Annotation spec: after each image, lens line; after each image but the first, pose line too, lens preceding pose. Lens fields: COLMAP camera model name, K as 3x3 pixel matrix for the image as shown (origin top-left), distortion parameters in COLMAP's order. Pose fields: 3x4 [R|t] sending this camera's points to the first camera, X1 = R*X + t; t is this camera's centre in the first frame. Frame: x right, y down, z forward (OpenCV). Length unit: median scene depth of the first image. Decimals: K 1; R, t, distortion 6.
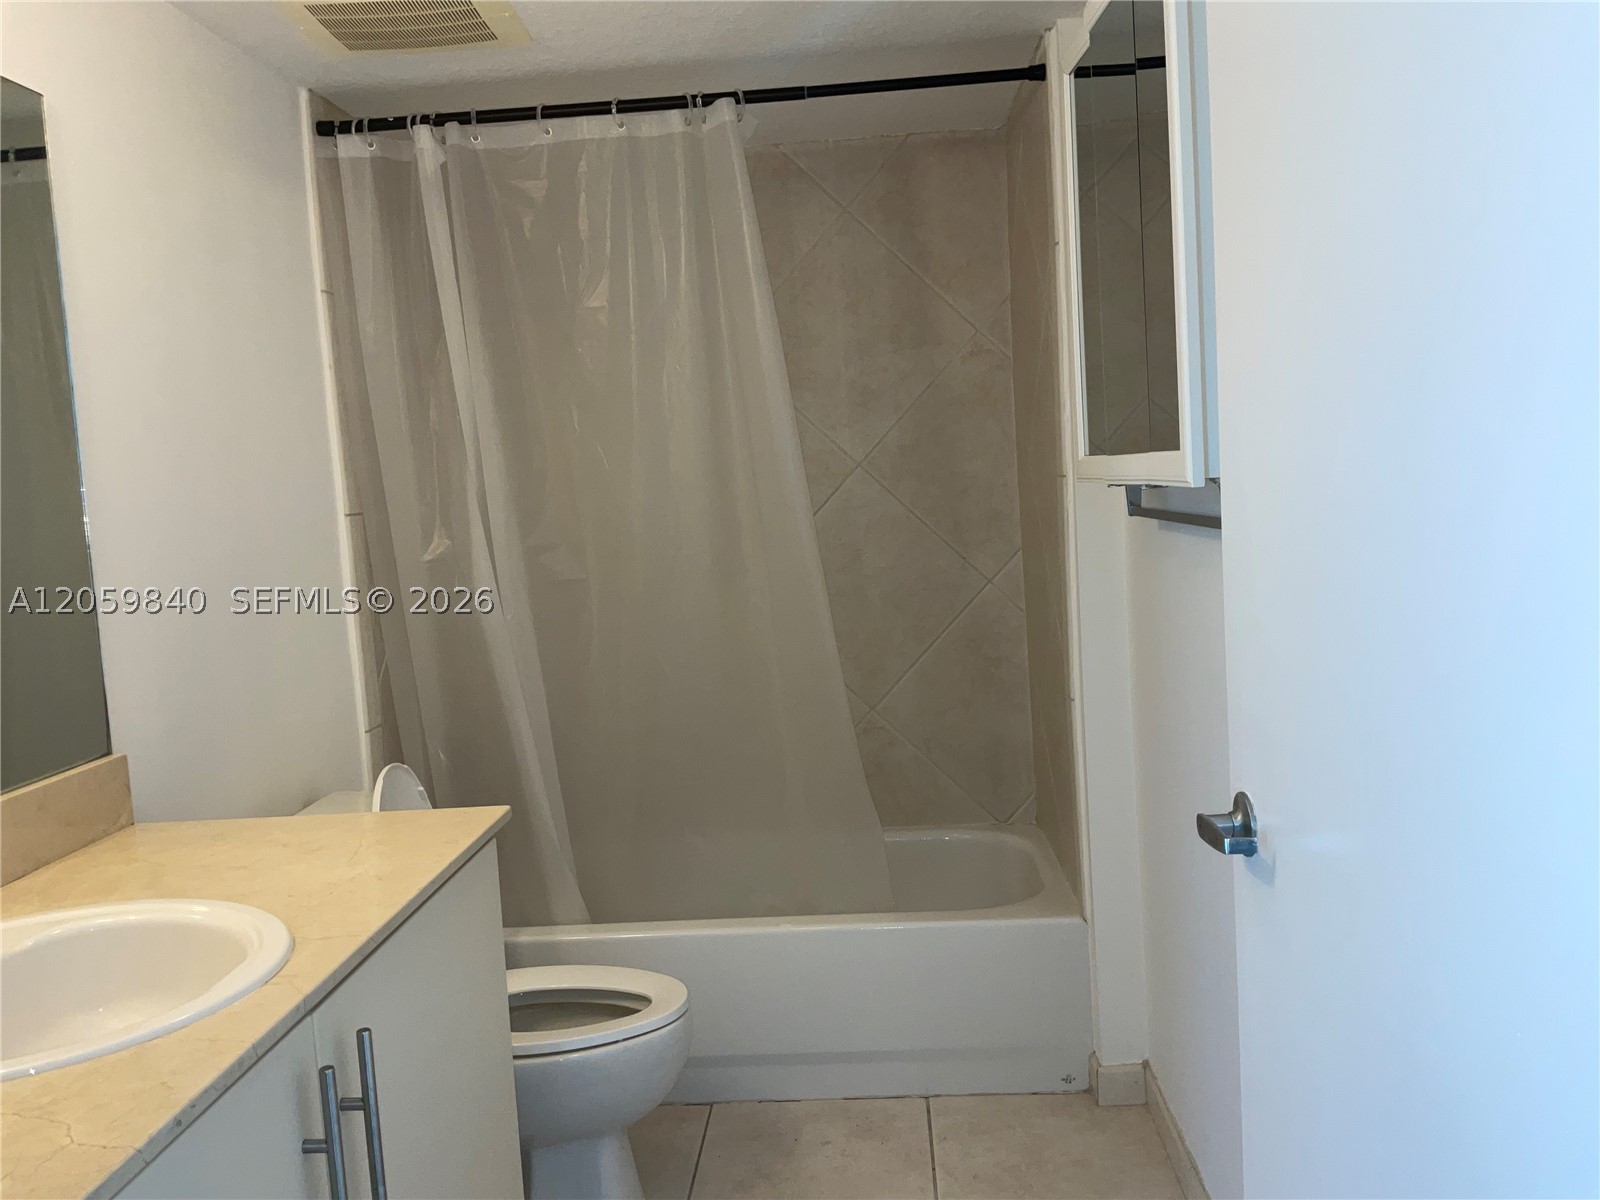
lens RADIAL K [[1327.7, 0, 794.5], [0, 1327.7, 607.4], [0, 0, 1]] dist [0.033826, -0.058756]
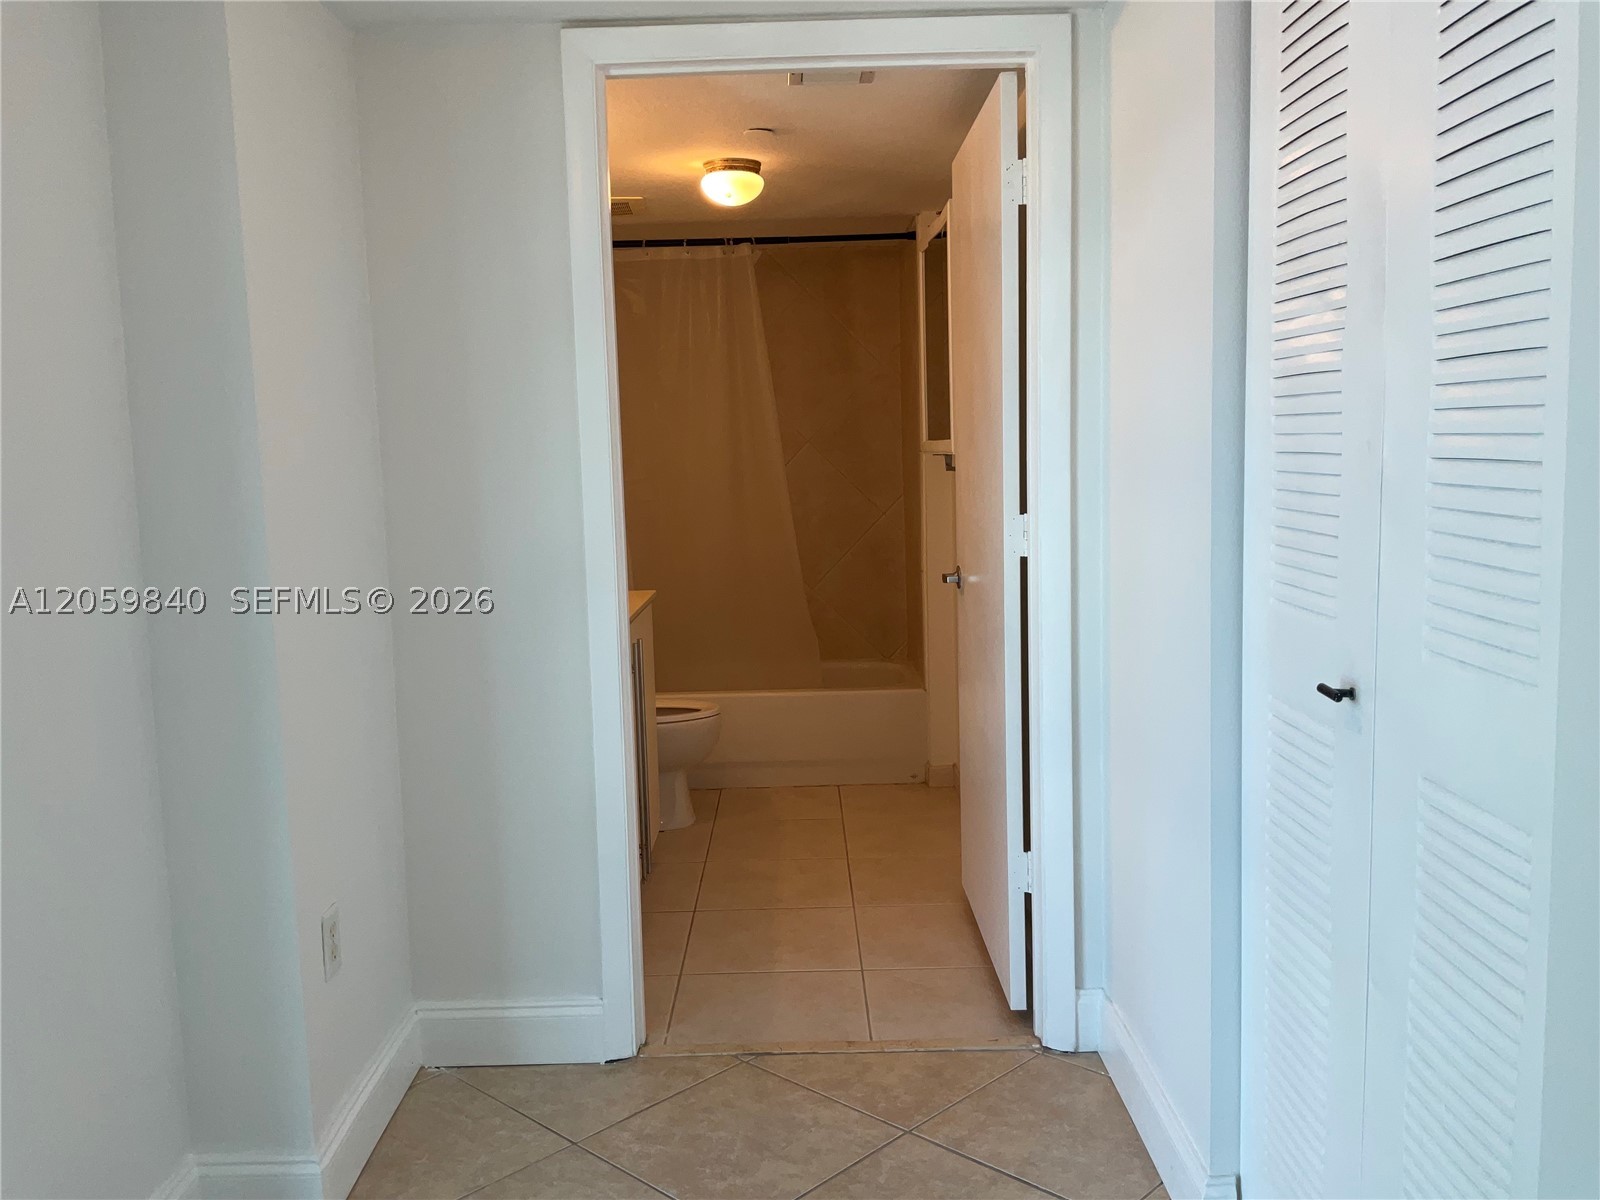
lens RADIAL K [[1327.7, 0, 794.5], [0, 1327.7, 607.4], [0, 0, 1]] dist [0.033826, -0.058756]
pose [[0.997762, 0.025292, 0.061894, -0.084848], [-0.026634, 0.999426, 0.020959, 0.088513], [-0.061328, -0.022561, 0.997863, -0.866045]]
